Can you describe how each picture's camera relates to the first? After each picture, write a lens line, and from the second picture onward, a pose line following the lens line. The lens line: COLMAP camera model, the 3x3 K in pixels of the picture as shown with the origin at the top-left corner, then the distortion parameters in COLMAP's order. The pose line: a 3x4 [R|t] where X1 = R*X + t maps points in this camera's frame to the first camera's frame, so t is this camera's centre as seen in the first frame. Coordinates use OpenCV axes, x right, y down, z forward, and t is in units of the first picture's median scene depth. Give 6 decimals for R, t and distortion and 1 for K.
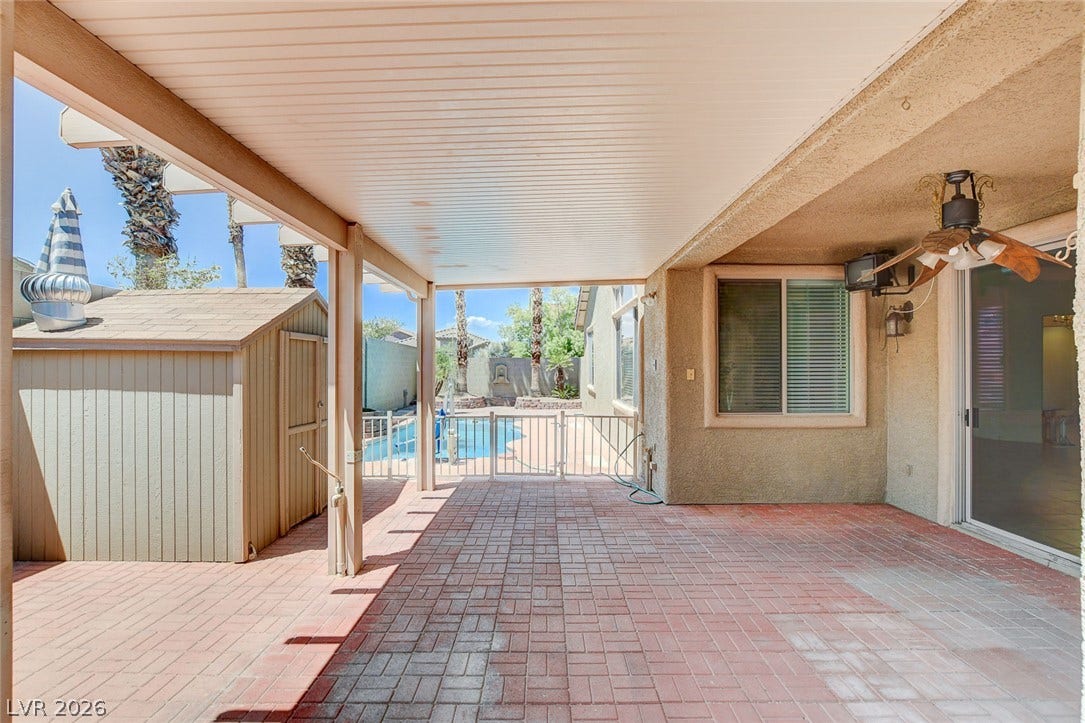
lens RADIAL K [[504.5, 0, 543.4], [0, 504.5, 366.6], [0, 0, 1]] dist [-0.013830, 0.000485]
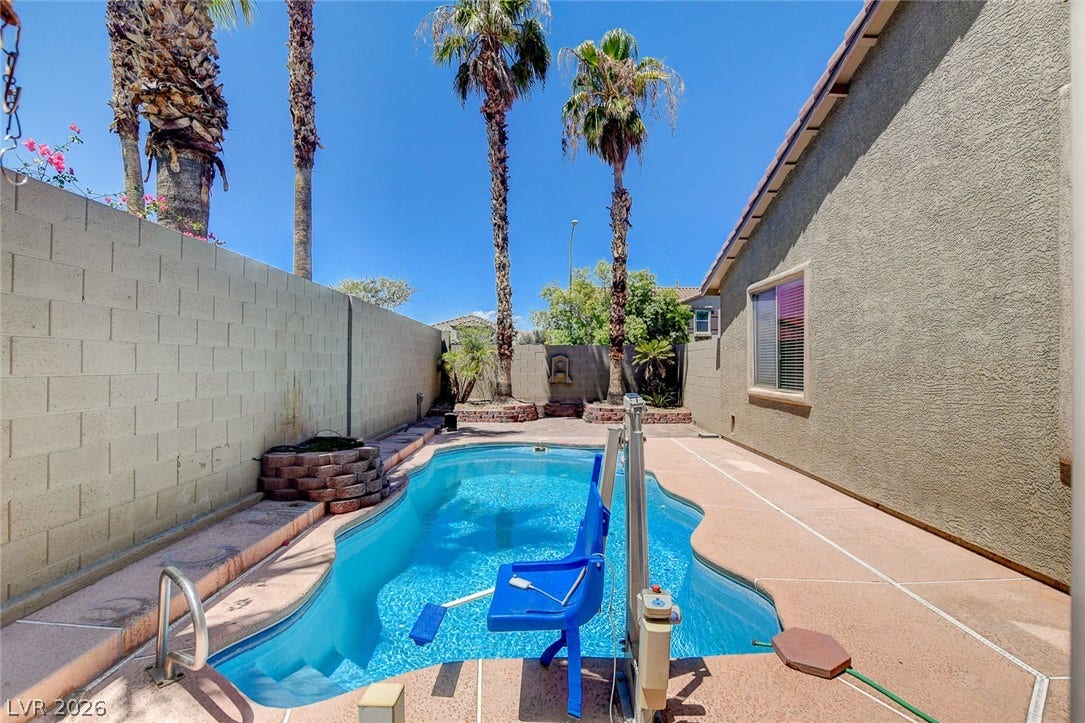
lens RADIAL K [[521.0, 0, 544.8], [0, 521.0, 362.8], [0, 0, 1]] dist [-0.025932, 0.002774]
pose [[0.999852, 0.002397, -0.017042, -0.334558], [-0.002422, 0.999996, -0.001449, 0.025649], [0.017038, 0.001490, 0.999854, 1.109695]]
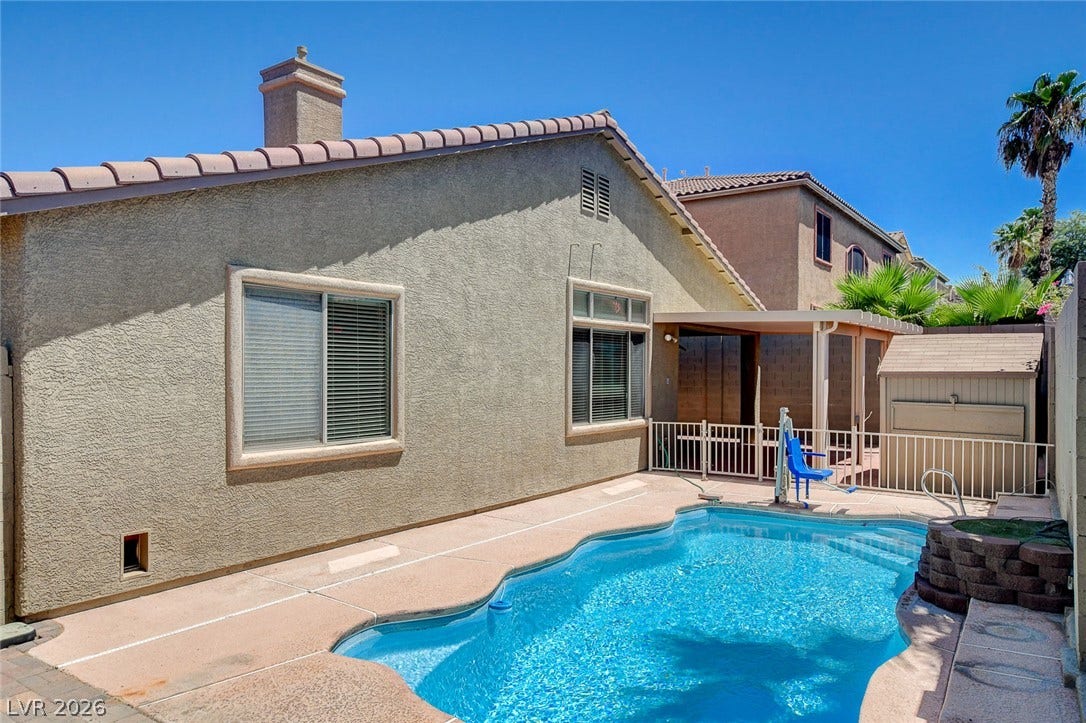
lens RADIAL K [[769.4, 0, 537.7], [0, 769.4, 363.3], [0, 0, 1]] dist [0.005839, 0.000975]
pose [[-0.822700, 0.001394, 0.568474, -0.849064], [-0.002851, 0.999974, -0.006578, -0.044547], [-0.568468, -0.007033, -0.822675, 3.397976]]
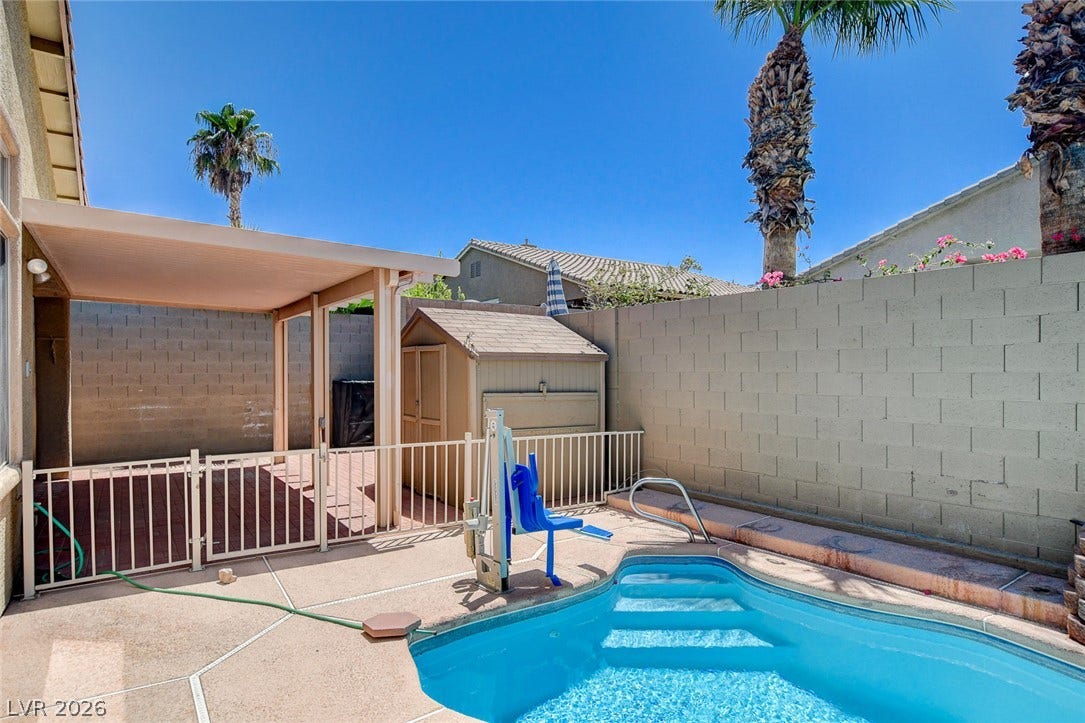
lens RADIAL K [[609.0, 0, 549.9], [0, 609.0, 382.5], [0, 0, 1]] dist [-0.005898, 0.000623]
pose [[-0.815894, 0.010028, -0.578114, 0.128990], [0.000663, 0.999865, 0.016407, 0.001234], [0.578201, 0.013003, -0.815791, 2.198976]]
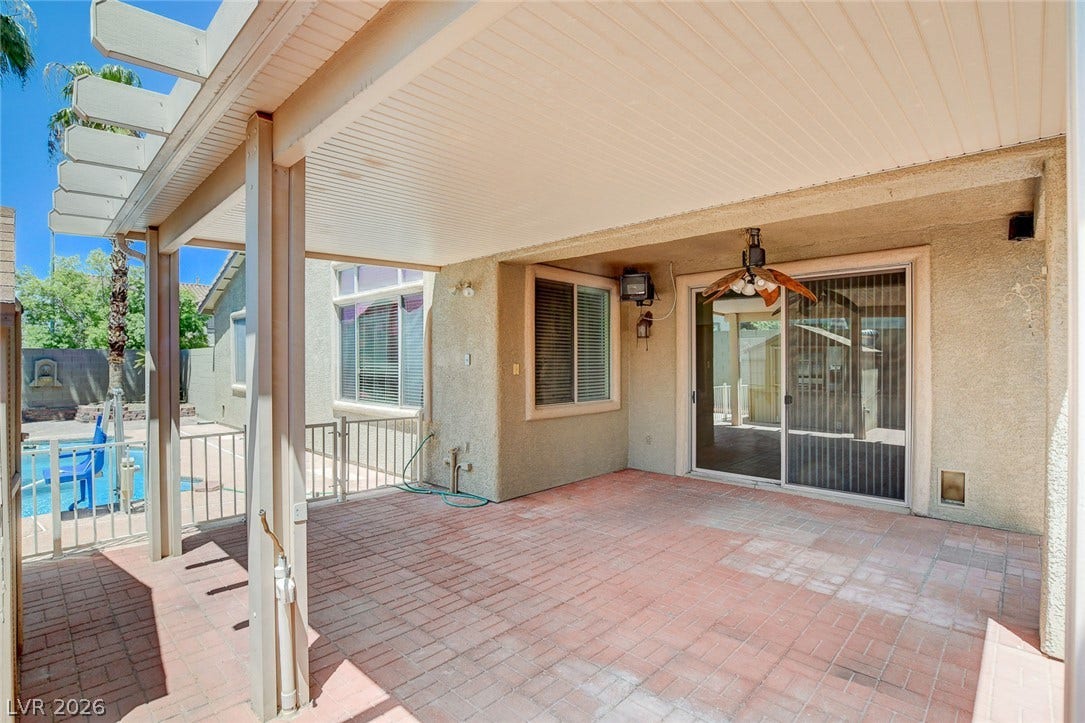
lens RADIAL K [[521.0, 0, 540.4], [0, 521.0, 364.1], [0, 0, 1]] dist [-0.025932, 0.002774]
pose [[0.692044, -0.005449, 0.721834, -0.424414], [0.001395, 0.999980, 0.006211, -0.001050], [-0.721854, -0.003291, 0.692038, 0.241831]]
